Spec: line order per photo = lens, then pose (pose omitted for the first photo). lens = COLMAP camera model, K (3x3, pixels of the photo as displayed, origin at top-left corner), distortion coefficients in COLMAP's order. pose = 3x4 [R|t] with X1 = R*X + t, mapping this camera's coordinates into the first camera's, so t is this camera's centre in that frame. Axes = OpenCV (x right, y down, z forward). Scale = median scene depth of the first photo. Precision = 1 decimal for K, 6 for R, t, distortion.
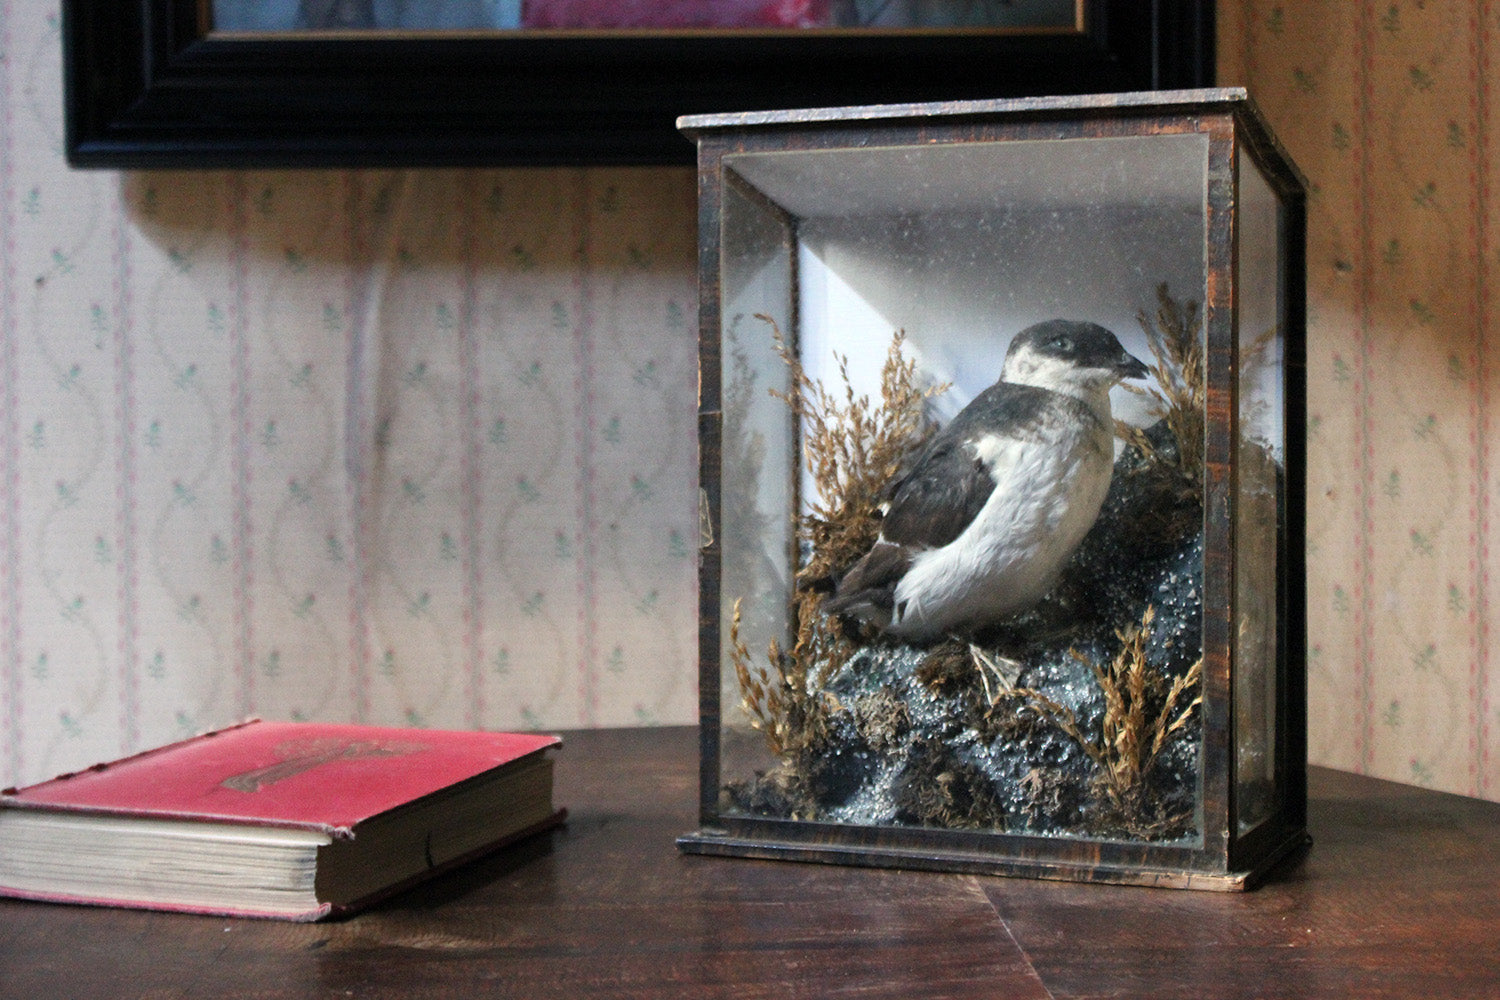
lens RADIAL K [[2630.4, 0, 750.0], [0, 2630.4, 500.0], [0, 0, 1]] dist [-0.007281, 0.166212]
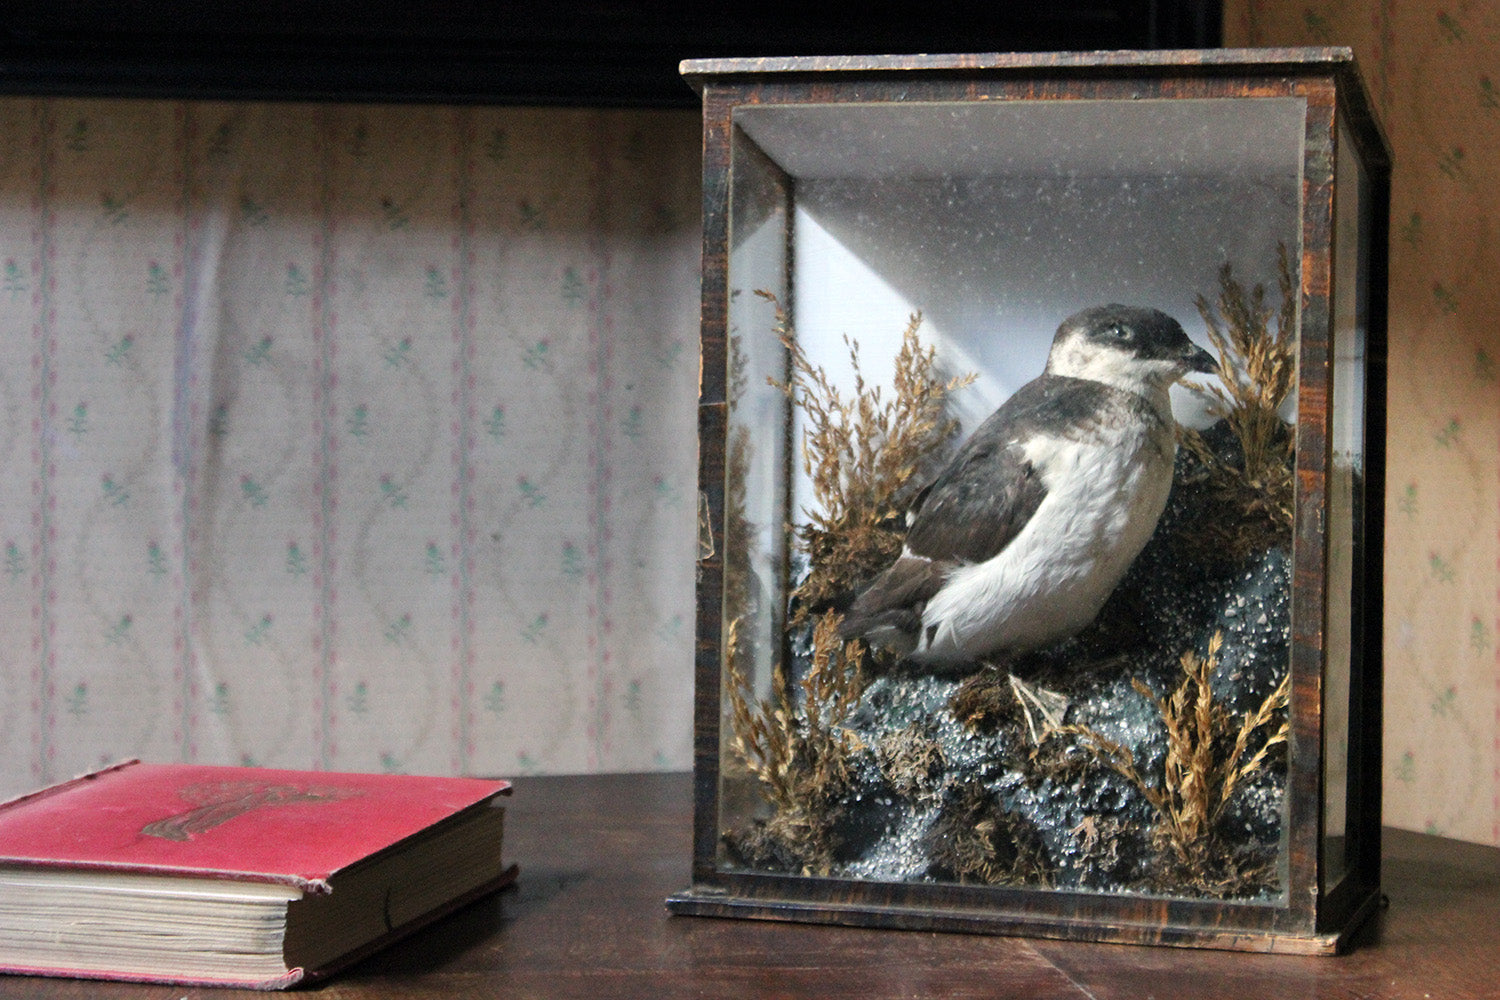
lens RADIAL K [[3367.5, 0, 750.0], [0, 3367.5, 500.0], [0, 0, 1]] dist [0.057710, 0.264968]
pose [[0.994602, 0.013367, 0.102903, -0.118810], [-0.012939, 0.999905, -0.004833, 0.003578], [-0.102958, 0.003476, 0.994680, -0.102979]]
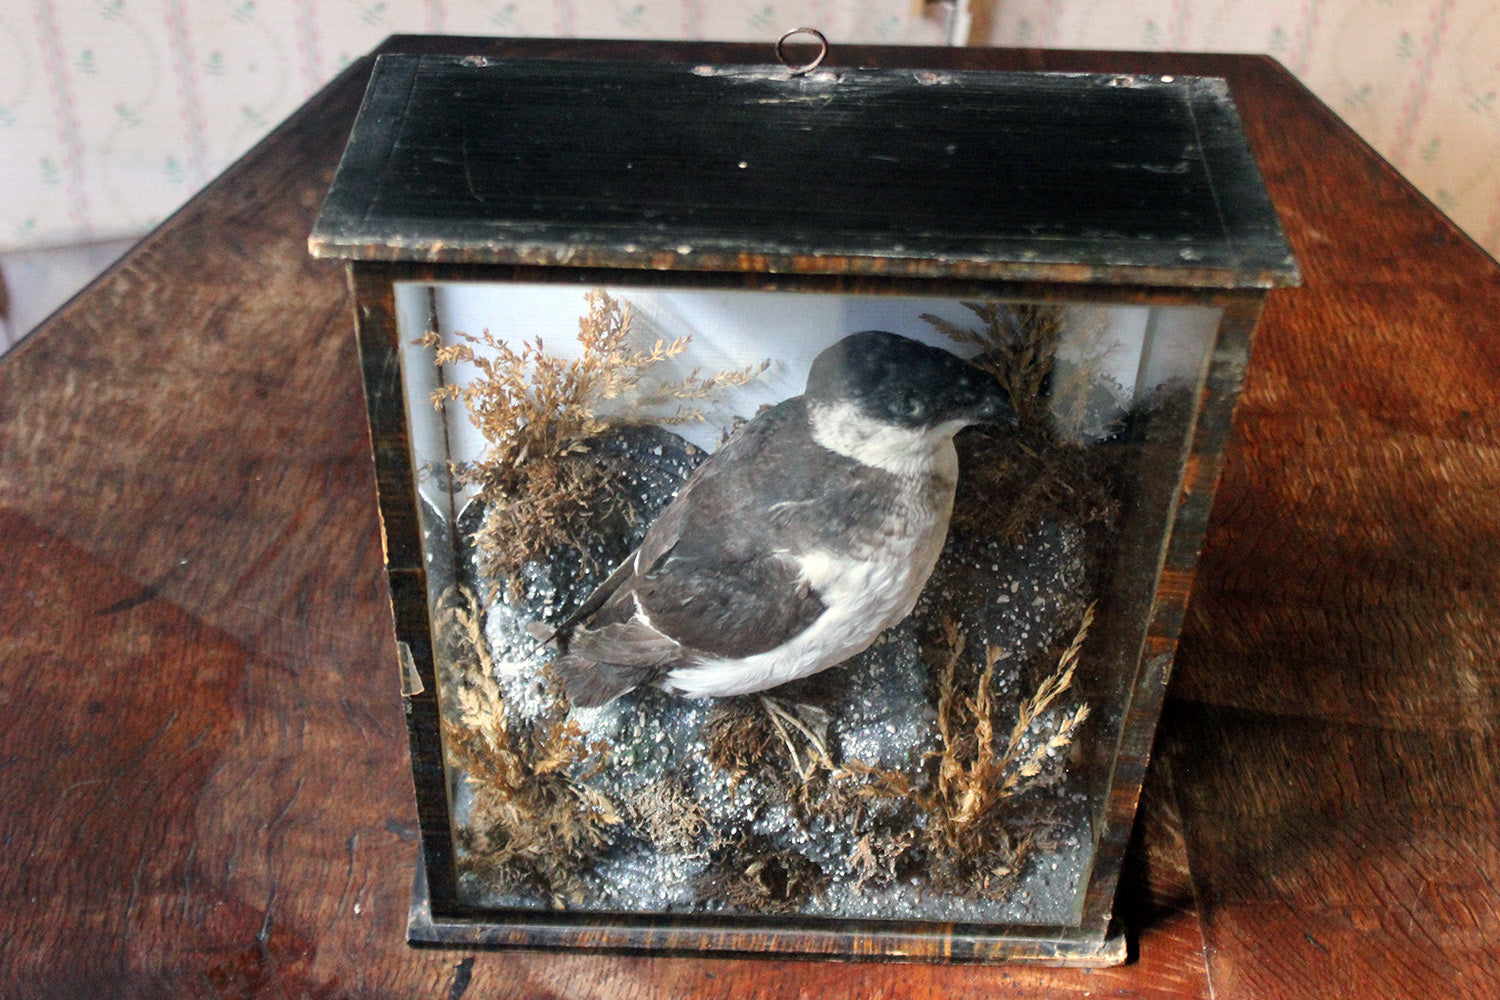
lens RADIAL K [[2375.4, 0, 750.0], [0, 2375.4, 500.0], [0, 0, 1]] dist [0.022841, 0.014415]
pose [[0.919917, -0.267068, 0.287101, -0.105762], [-0.015218, 0.707322, 0.706727, -0.484802], [-0.391818, -0.654500, 0.646614, 0.597303]]
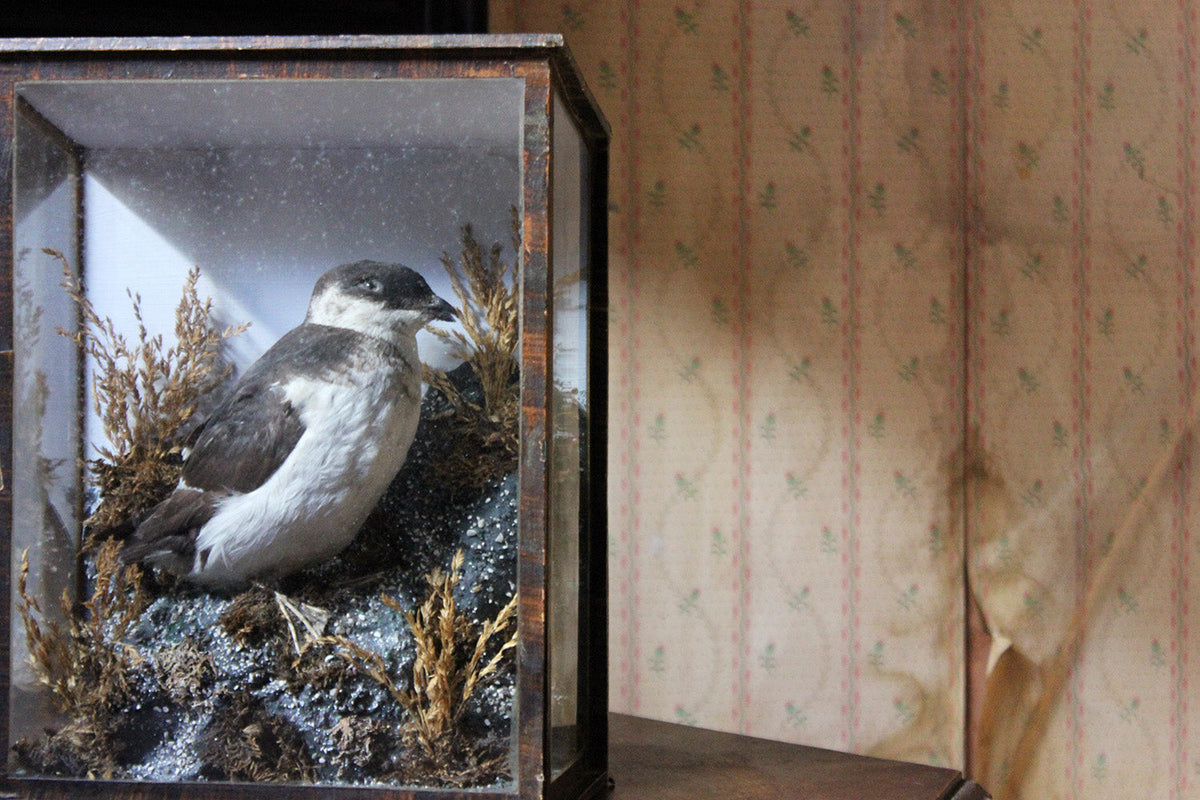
lens RADIAL K [[2877.3, 0, 600.0], [0, 2877.3, 400.0], [0, 0, 1]] dist [0.098029, 0.030851]
pose [[0.969109, 0.003537, 0.246607, -0.064069], [0.000162, 0.999888, -0.014979, -0.000232], [-0.246632, 0.014556, 0.969000, -0.065655]]
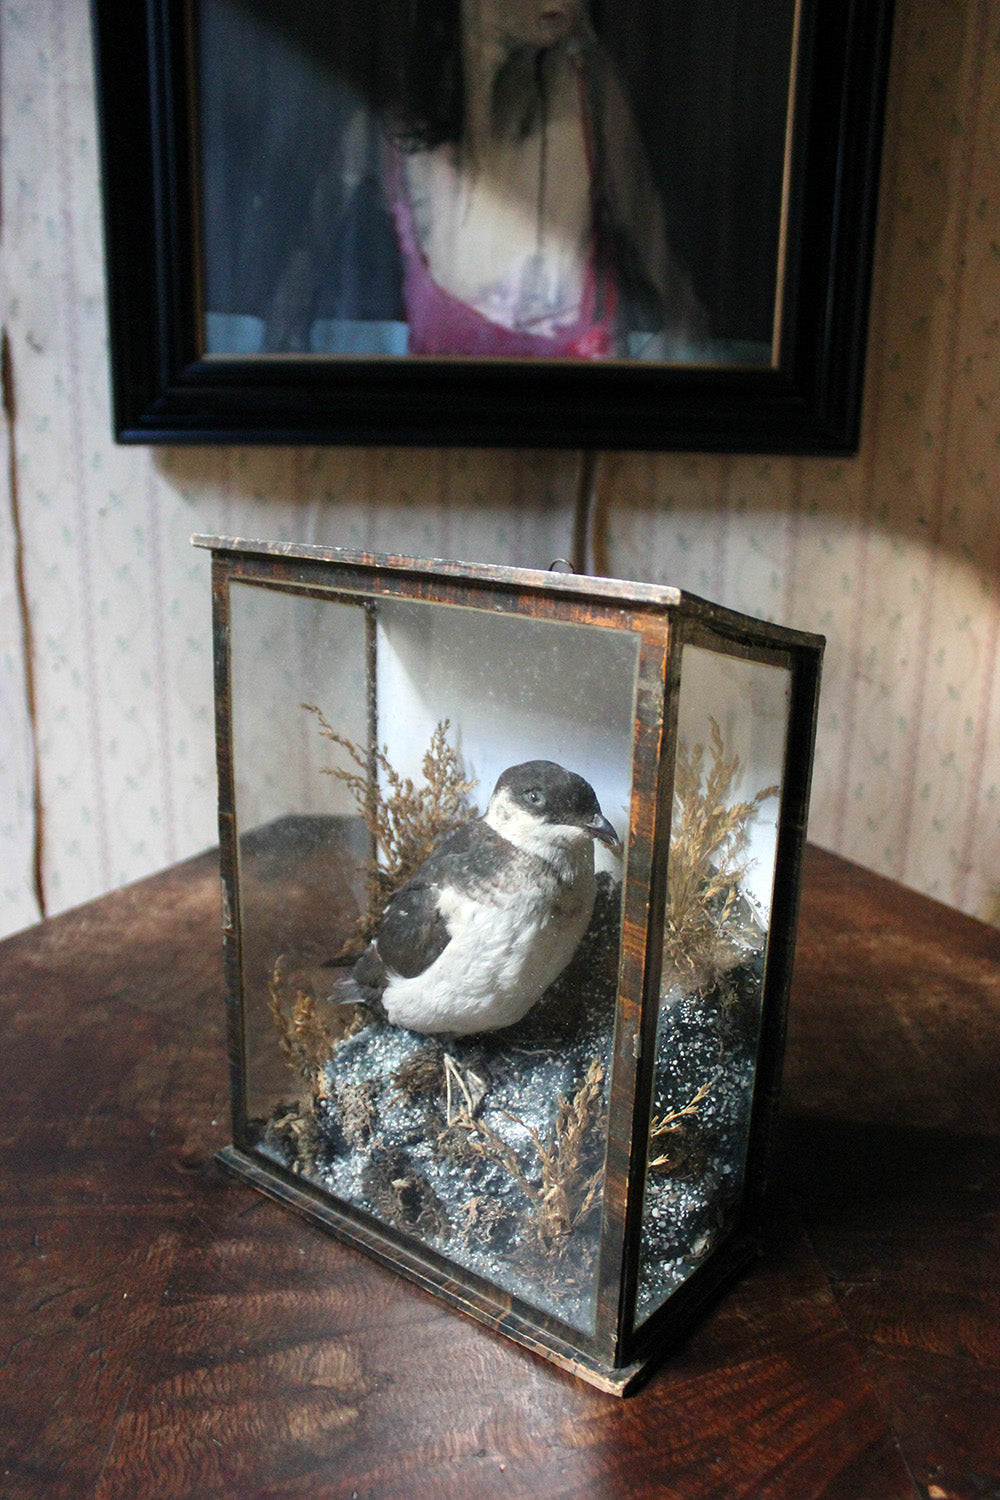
lens RADIAL K [[1219.8, 0, 500.0], [0, 1219.8, 750.0], [0, 0, 1]] dist [-0.169282, 0.134344]
pose [[0.966788, 0.091283, -0.238723, 0.212073], [-0.036586, 0.973853, 0.224214, -0.176313], [0.252948, -0.208034, 0.944849, 0.580193]]
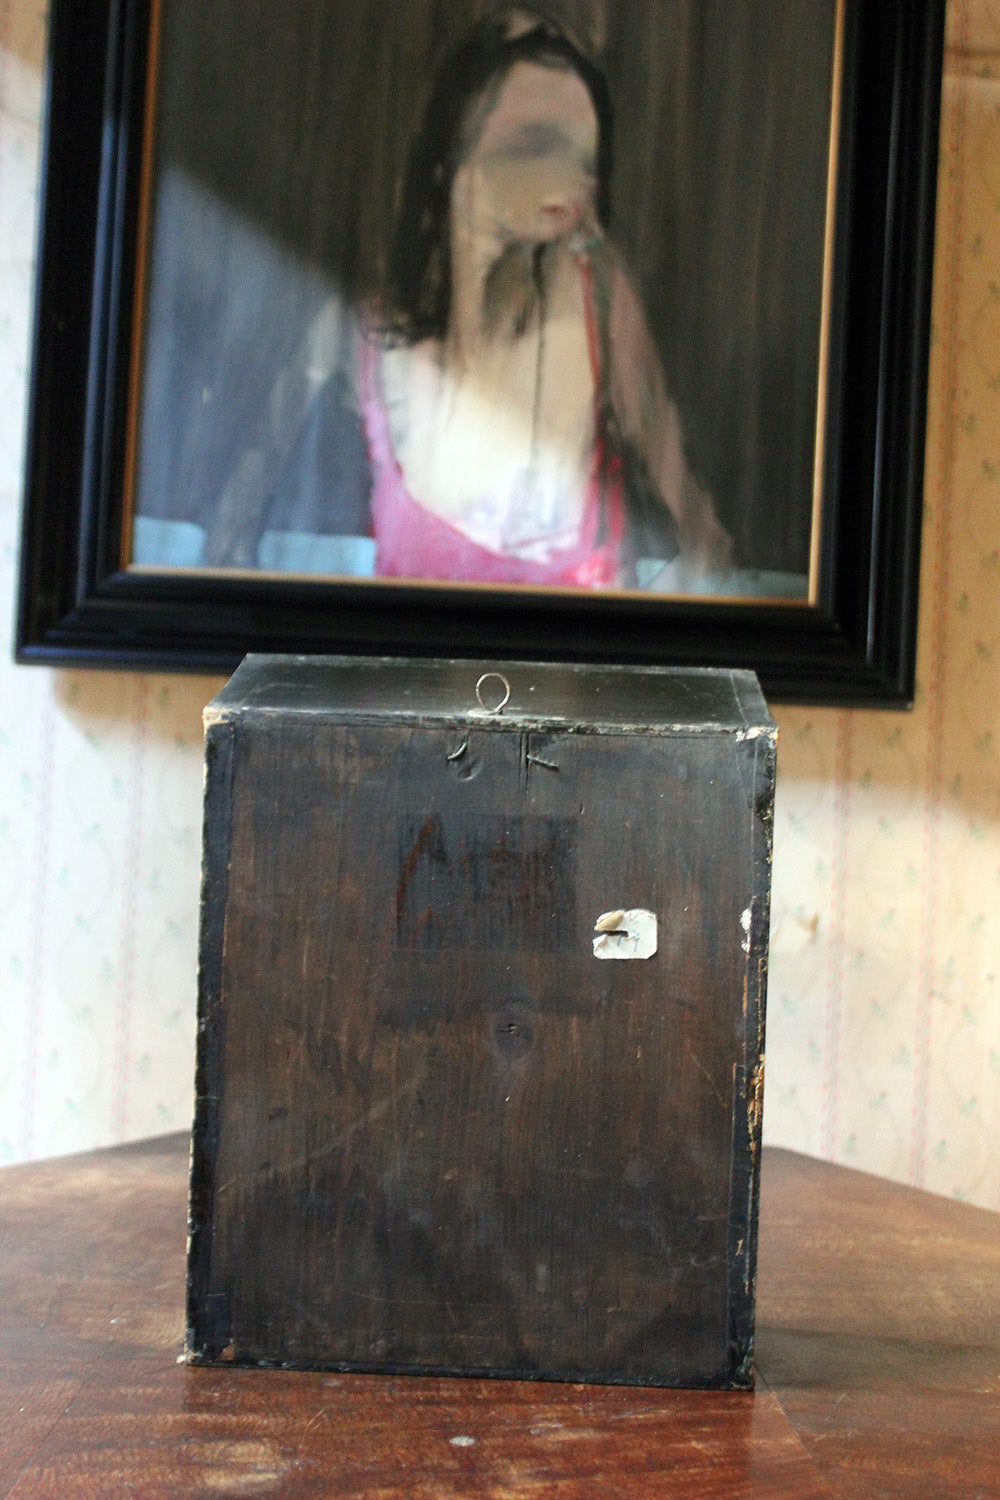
lens RADIAL K [[1988.7, 0, 500.0], [0, 1988.7, 750.0], [0, 0, 1]] dist [-0.106929, 0.006283]
pose [[0.965486, 0.046635, -0.256246, 0.313330], [-0.069146, 0.994430, -0.079552, -0.049118], [0.251108, 0.094524, 0.963333, 0.277698]]
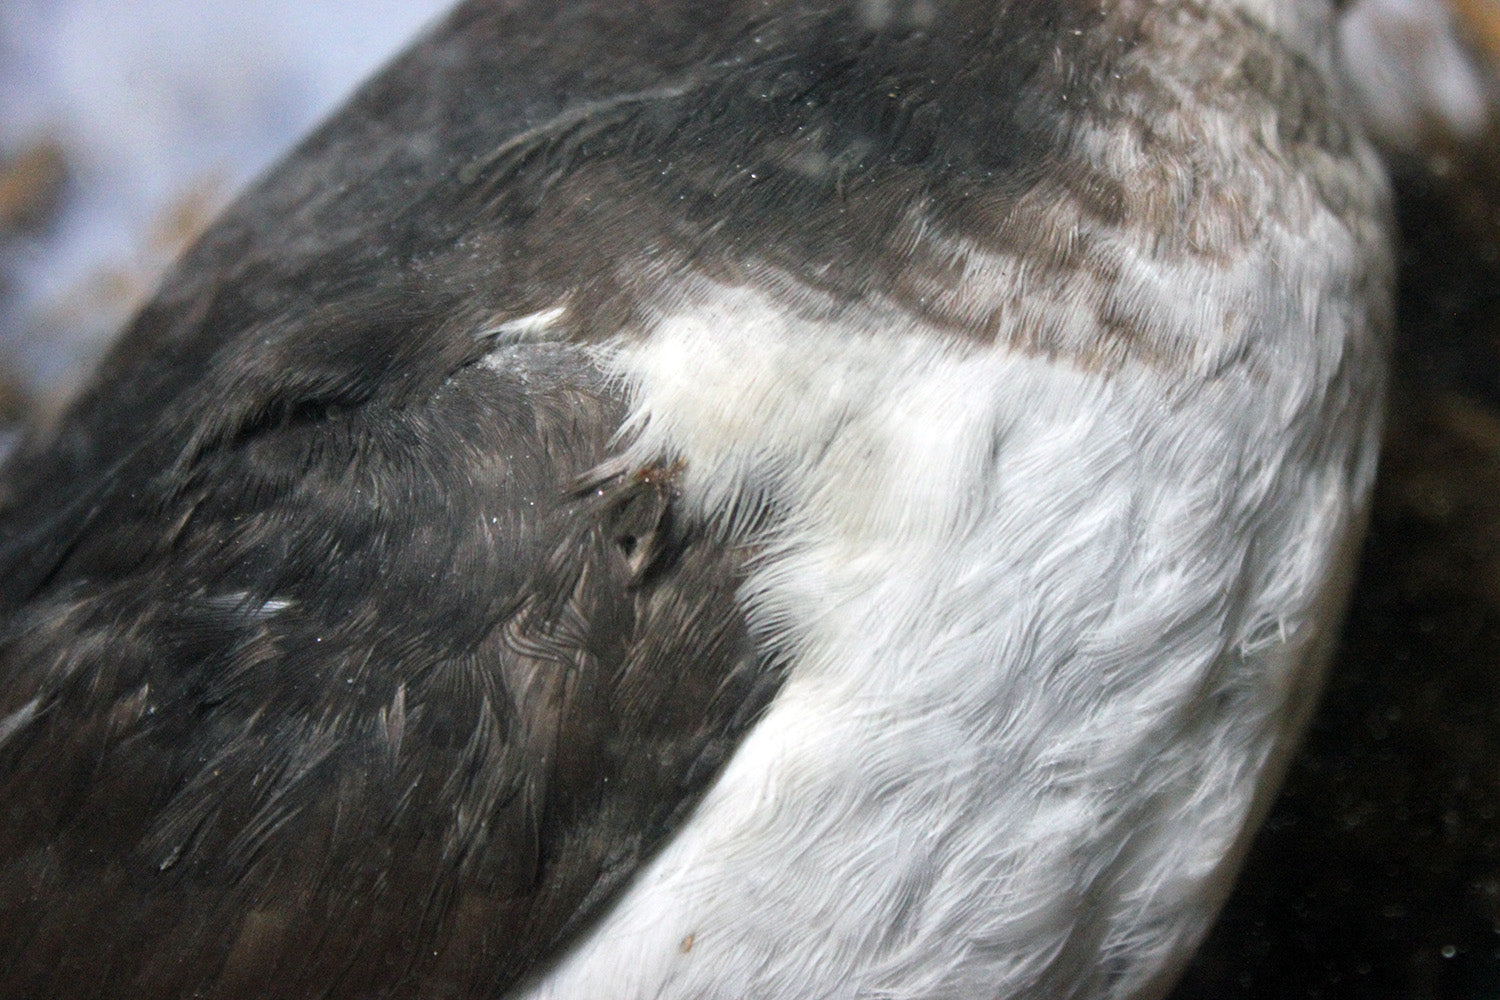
lens RADIAL K [[3367.5, 0, 750.0], [0, 3367.5, 500.0], [0, 0, 1]] dist [0.057710, 0.264968]
pose [[0.906276, -0.008019, 0.422610, 0.021500], [-0.037571, 0.994334, 0.099438, -0.030550], [-0.421013, -0.105996, 0.900840, 0.842524]]
